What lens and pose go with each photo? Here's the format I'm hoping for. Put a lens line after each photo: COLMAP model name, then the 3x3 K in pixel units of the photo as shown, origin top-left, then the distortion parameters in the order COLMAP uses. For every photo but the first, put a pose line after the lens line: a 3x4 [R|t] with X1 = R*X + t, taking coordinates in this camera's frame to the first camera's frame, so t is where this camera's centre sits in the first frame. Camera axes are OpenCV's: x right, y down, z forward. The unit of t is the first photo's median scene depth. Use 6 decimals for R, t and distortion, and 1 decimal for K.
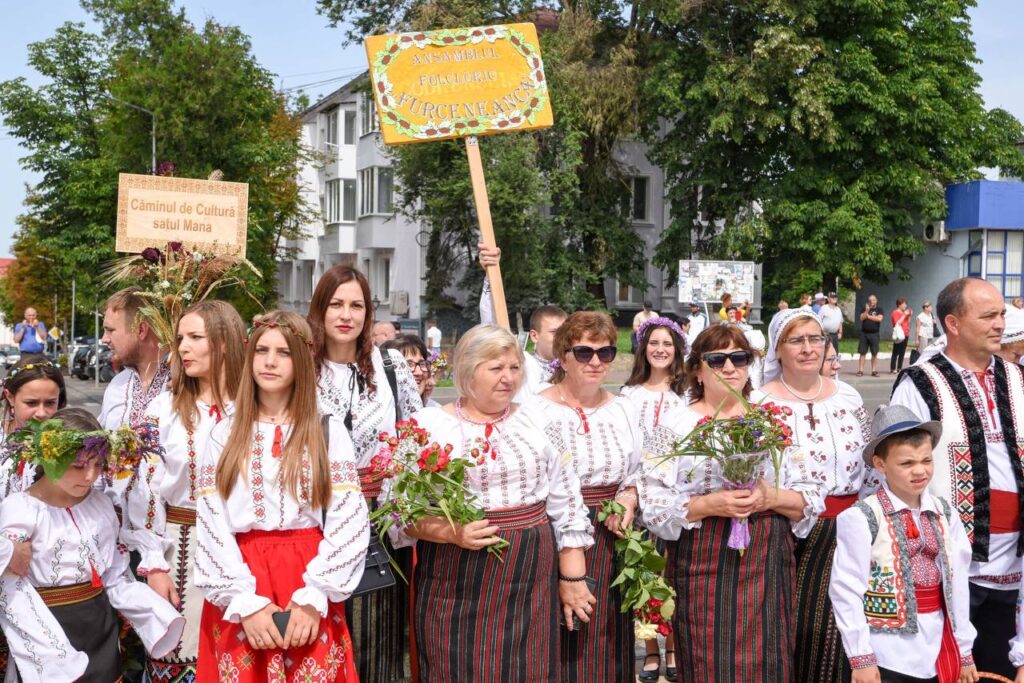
lens RADIAL K [[1486.2, 0, 517.3], [0, 1486.2, 346.8], [0, 0, 1]] dist [0.118323, 0.000000]
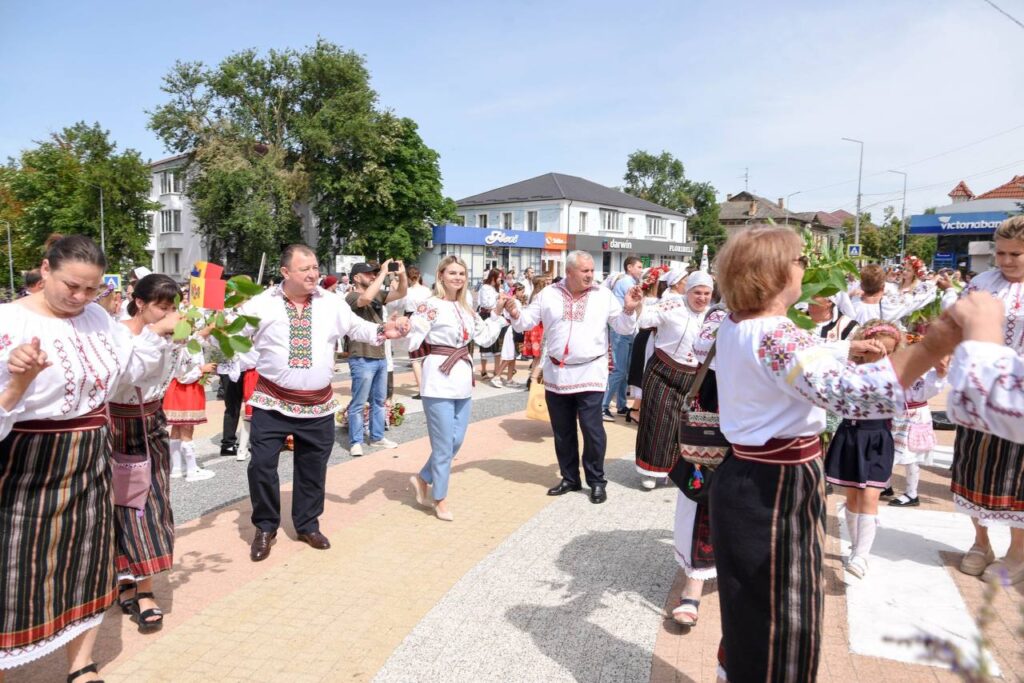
lens RADIAL K [[715.7, 0, 528.0], [0, 715.7, 350.2], [0, 0, 1]] dist [-0.108067, 0.082099]
pose [[0.872485, -0.058962, 0.485070, -0.182798], [0.018510, 0.995969, 0.087769, 0.000788], [-0.488289, -0.067599, 0.870060, -0.167796]]
